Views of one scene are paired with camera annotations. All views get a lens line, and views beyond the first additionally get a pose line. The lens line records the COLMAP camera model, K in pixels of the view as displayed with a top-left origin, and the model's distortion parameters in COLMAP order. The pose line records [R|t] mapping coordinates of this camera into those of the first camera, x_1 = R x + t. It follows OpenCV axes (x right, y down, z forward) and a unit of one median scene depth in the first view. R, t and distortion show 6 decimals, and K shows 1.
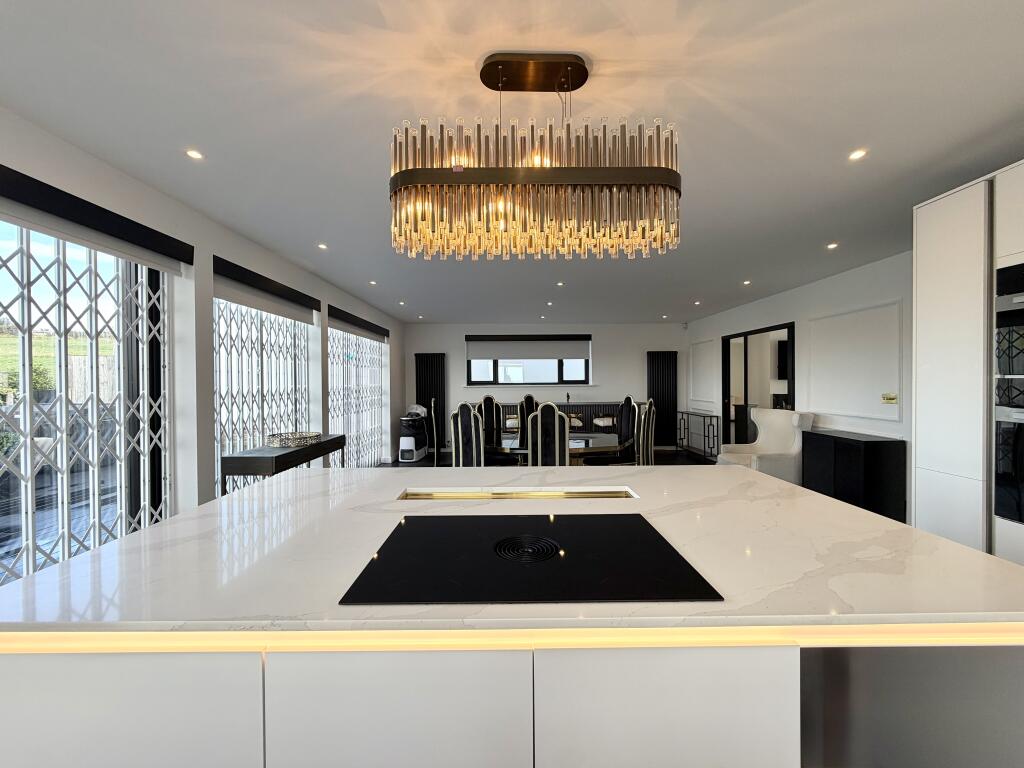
lens RADIAL K [[408.5, 0, 512.0], [0, 408.5, 384.0], [0, 0, 1]] dist [0.000937, -0.000026]
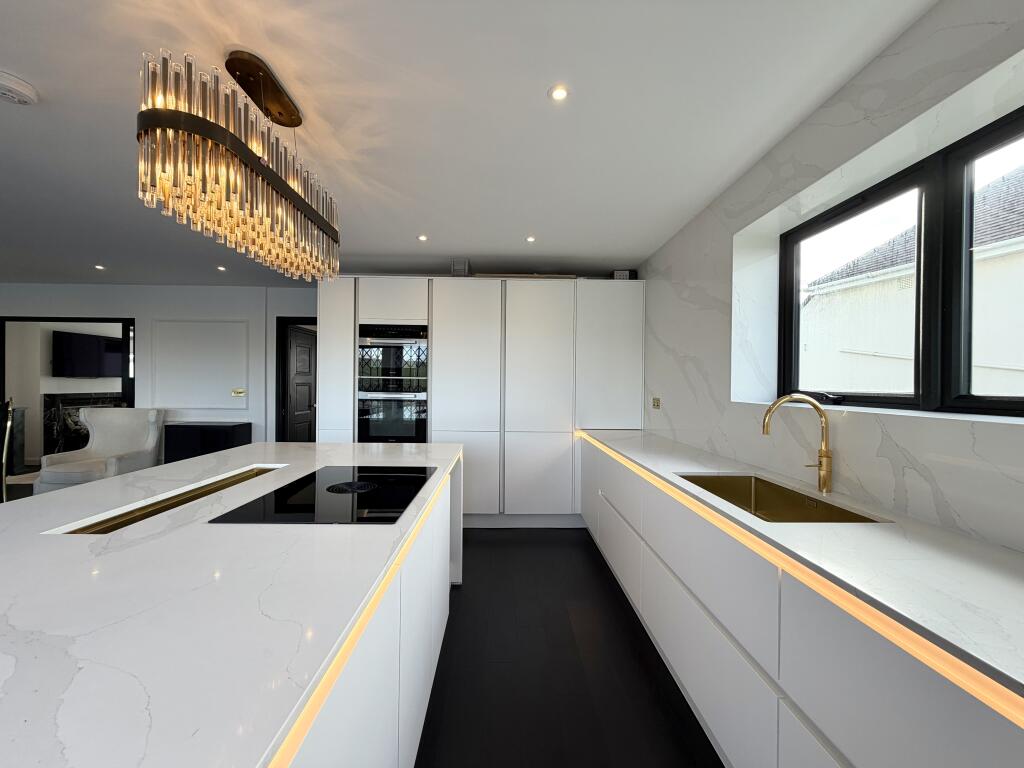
lens RADIAL K [[409.8, 0, 514.3], [0, 409.8, 387.7], [0, 0, 1]] dist [-0.011128, -0.000010]
pose [[-0.028777, -0.002294, 0.999583, -0.433627], [-0.003079, 0.999993, 0.002206, 0.014046], [-0.999581, -0.003014, -0.028783, 0.146050]]
